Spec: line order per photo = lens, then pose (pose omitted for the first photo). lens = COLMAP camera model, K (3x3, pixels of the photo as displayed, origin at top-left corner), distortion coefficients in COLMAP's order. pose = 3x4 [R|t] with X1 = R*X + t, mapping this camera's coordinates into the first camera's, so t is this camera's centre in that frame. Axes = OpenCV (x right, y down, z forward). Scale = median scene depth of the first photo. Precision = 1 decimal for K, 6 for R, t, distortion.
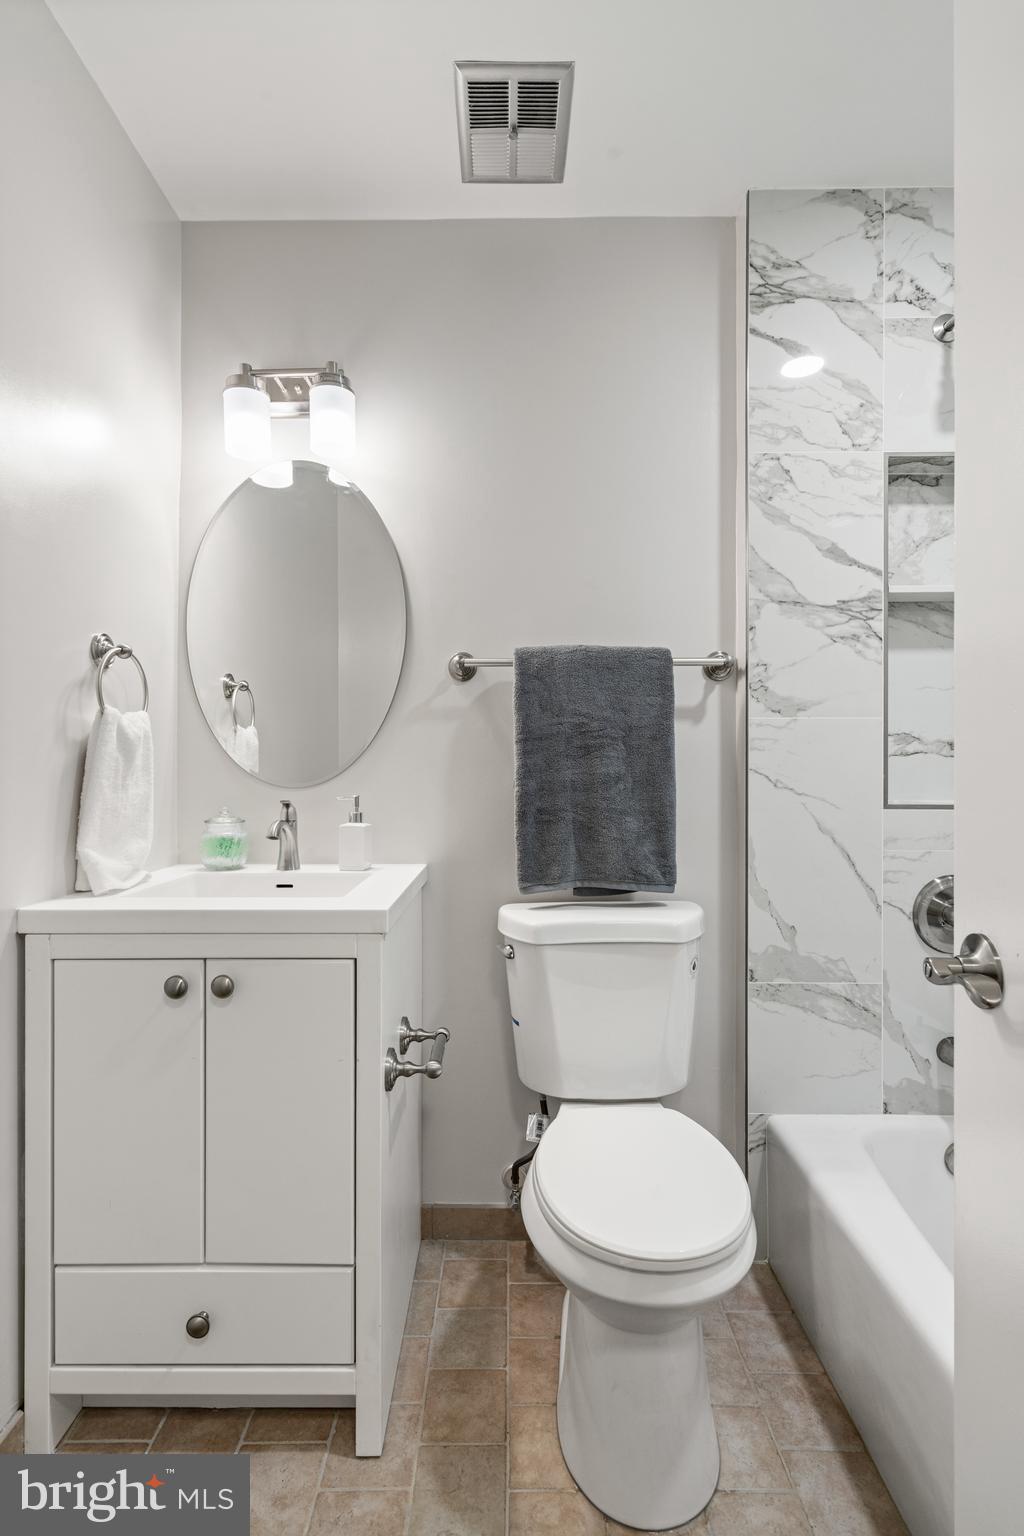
lens RADIAL K [[701.3, 0, 499.4], [0, 701.3, 751.8], [0, 0, 1]] dist [-0.004875, 0.001085]
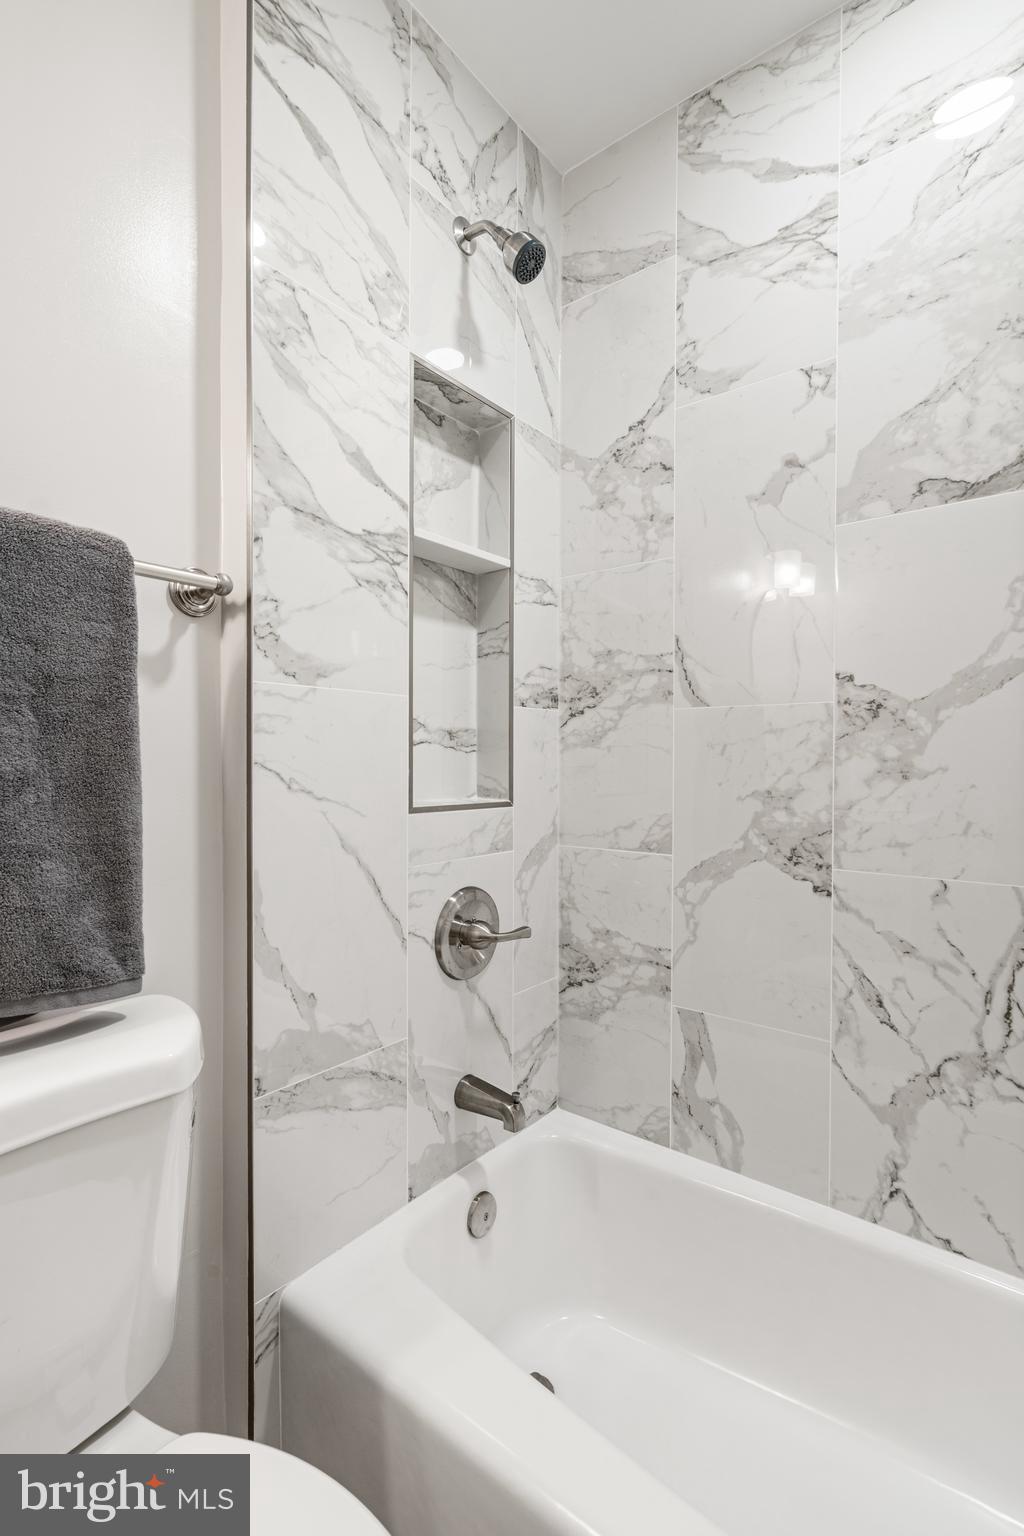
lens RADIAL K [[723.8, 0, 510.9], [0, 723.8, 769.3], [0, 0, 1]] dist [-0.005434, 0.001884]
pose [[0.615137, -0.008510, 0.788374, -0.013487], [-0.019119, 0.999487, 0.025707, 0.009742], [-0.788188, -0.030886, 0.614659, 0.418667]]
